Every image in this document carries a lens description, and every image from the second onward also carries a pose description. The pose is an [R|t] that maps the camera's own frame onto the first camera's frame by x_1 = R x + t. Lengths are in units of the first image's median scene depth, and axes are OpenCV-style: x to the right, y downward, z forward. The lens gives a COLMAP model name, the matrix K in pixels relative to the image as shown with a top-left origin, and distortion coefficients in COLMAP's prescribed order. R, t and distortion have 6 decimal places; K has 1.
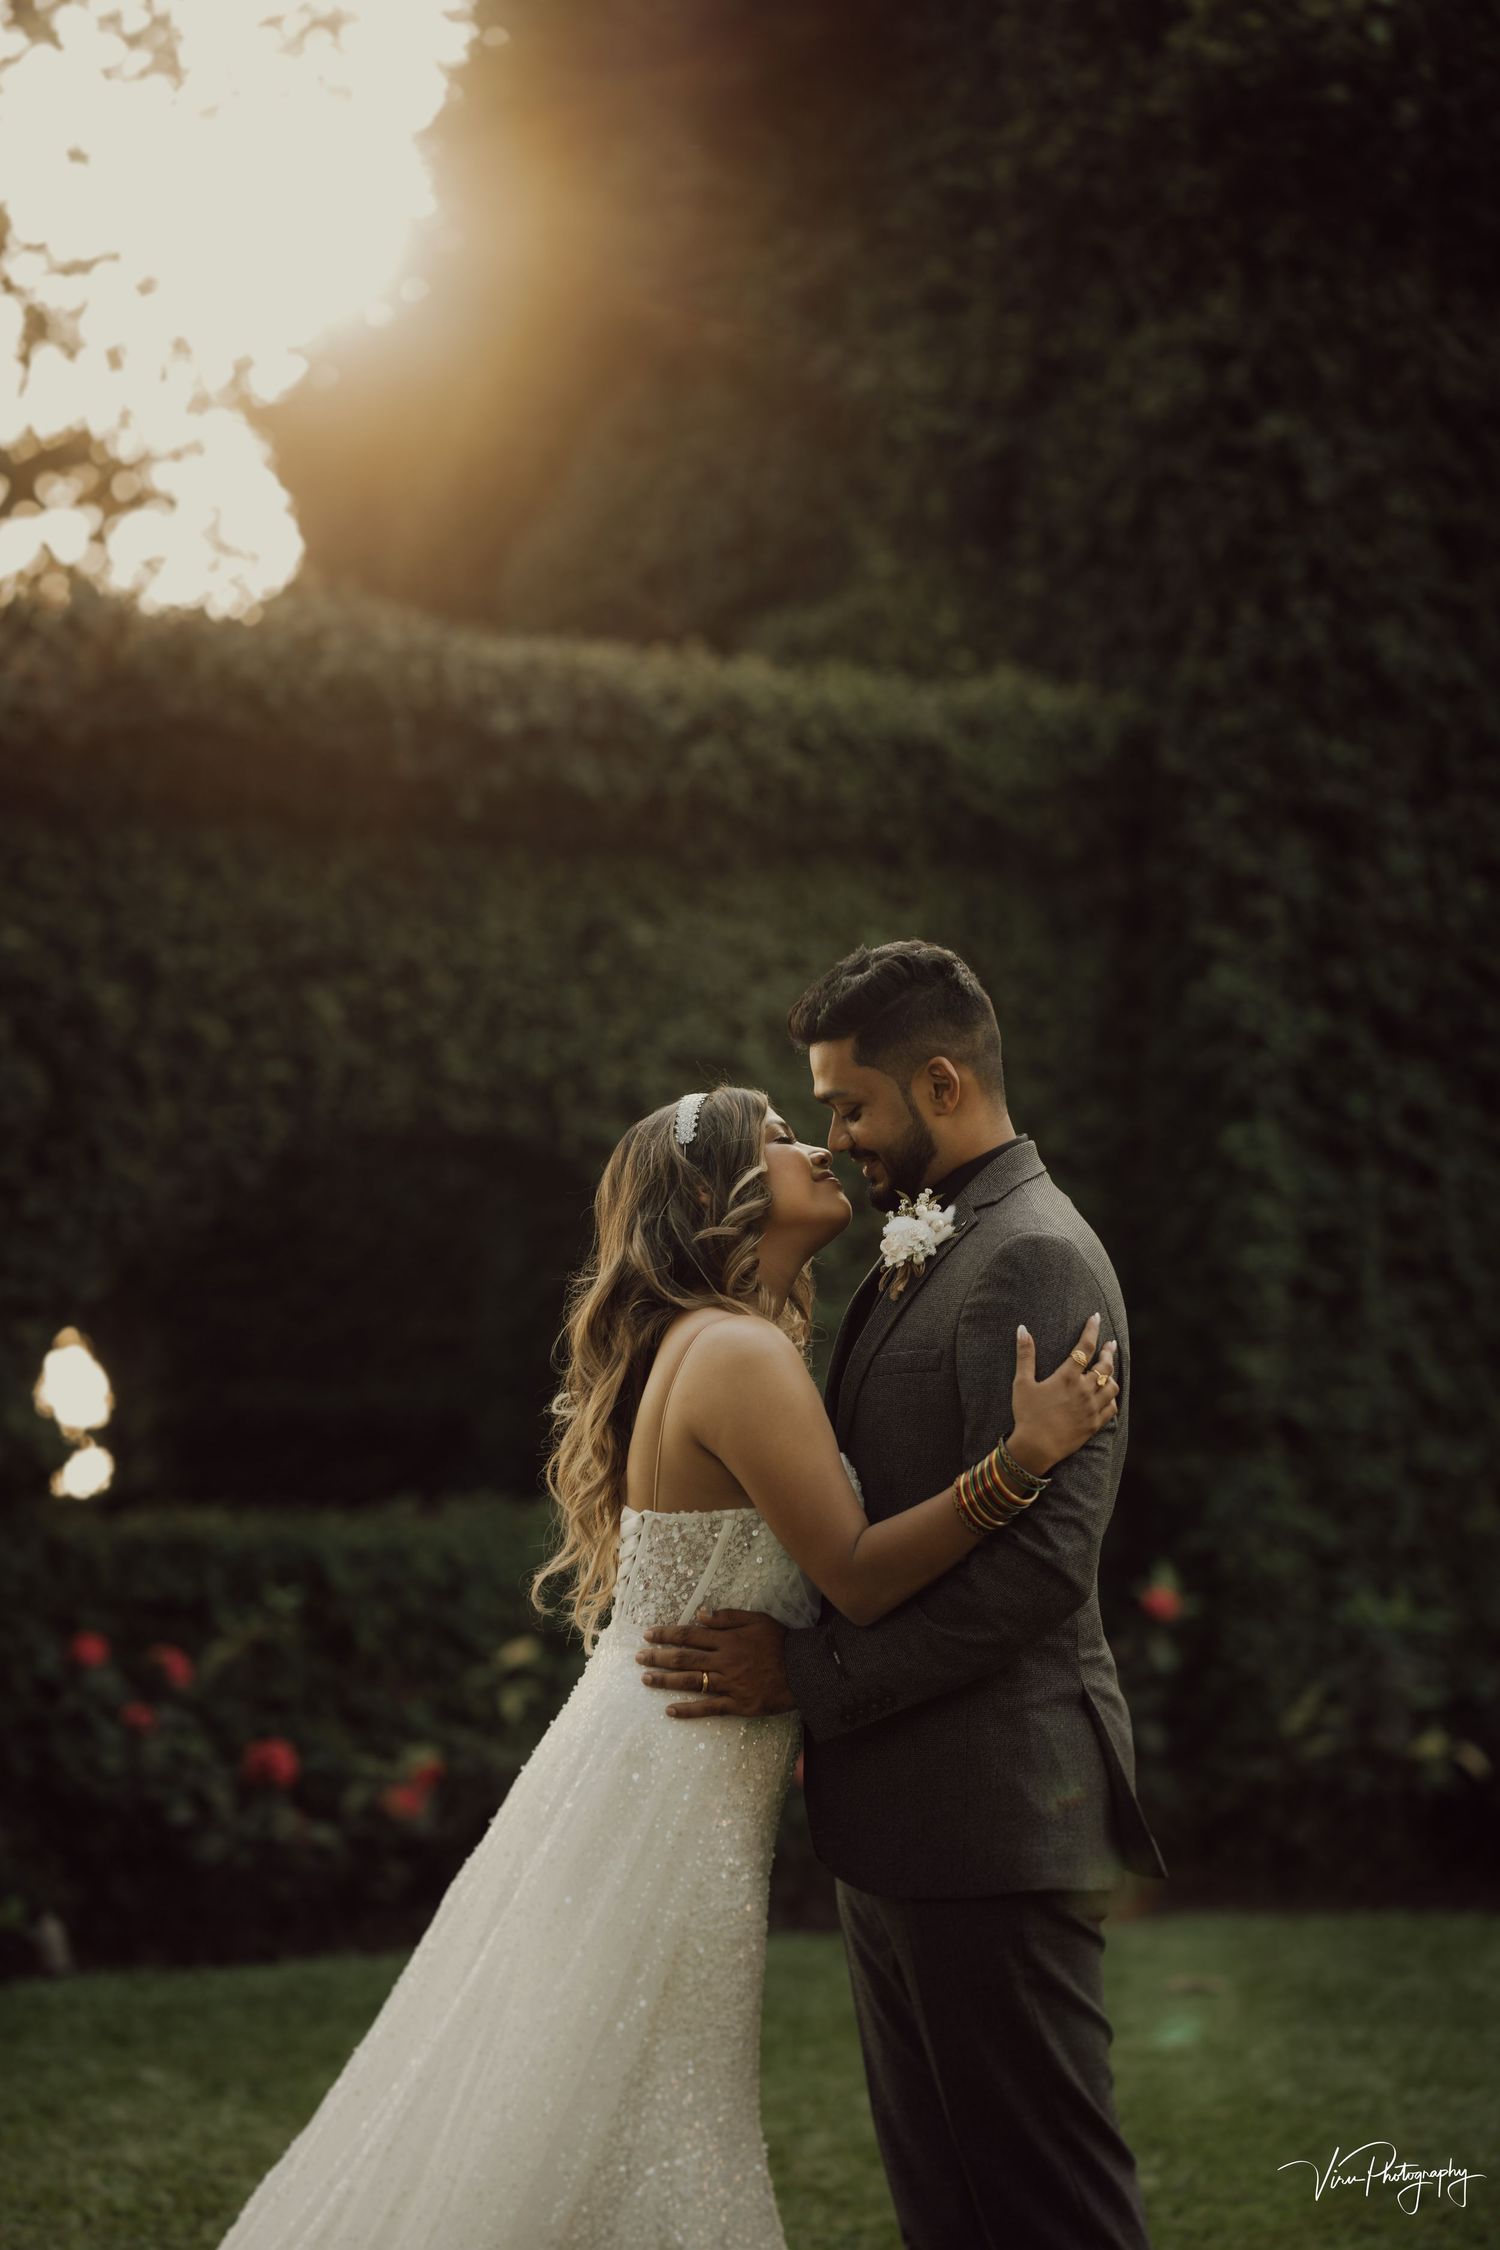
lens RADIAL K [[5369.1, 0, 747.2], [0, 5369.1, 1125.5], [0, 0, 1]] dist [0.891836, 0.000000]
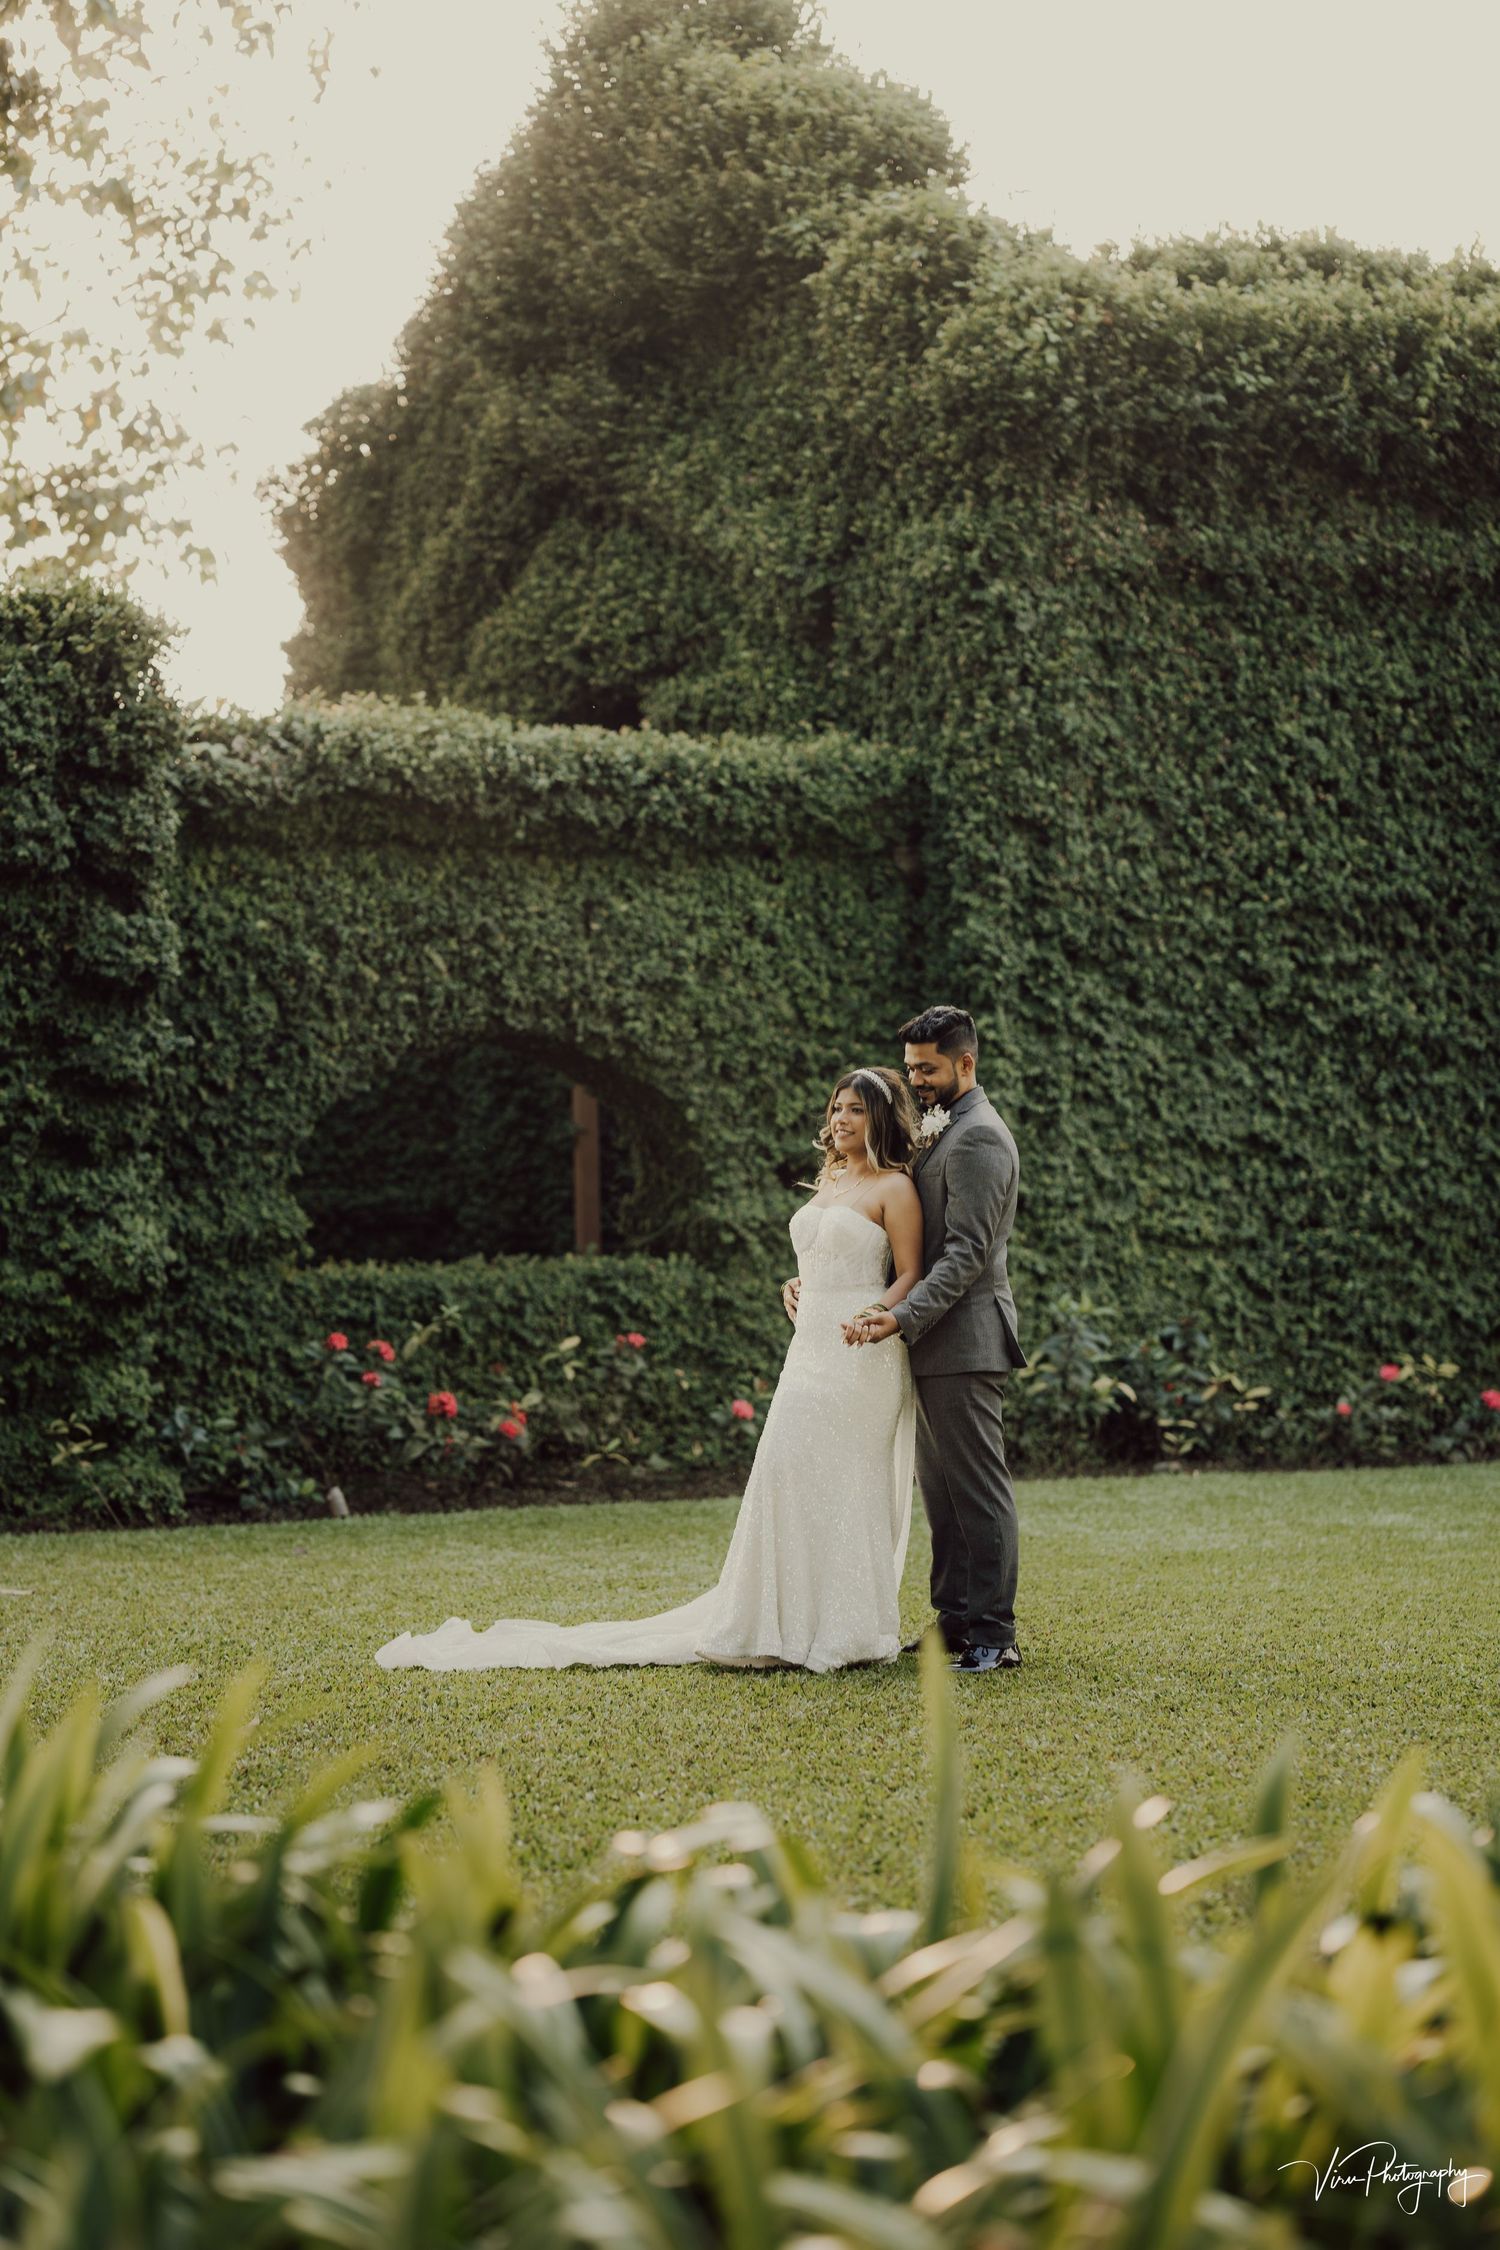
lens RADIAL K [[5369.1, 0, 752.2], [0, 5369.1, 1128.0], [0, 0, 1]] dist [0.891836, 0.000000]
pose [[0.997400, -0.022329, 0.068514, -0.090986], [0.019615, 0.999006, 0.040031, -0.032338], [-0.069340, -0.038583, 0.996847, -0.613027]]
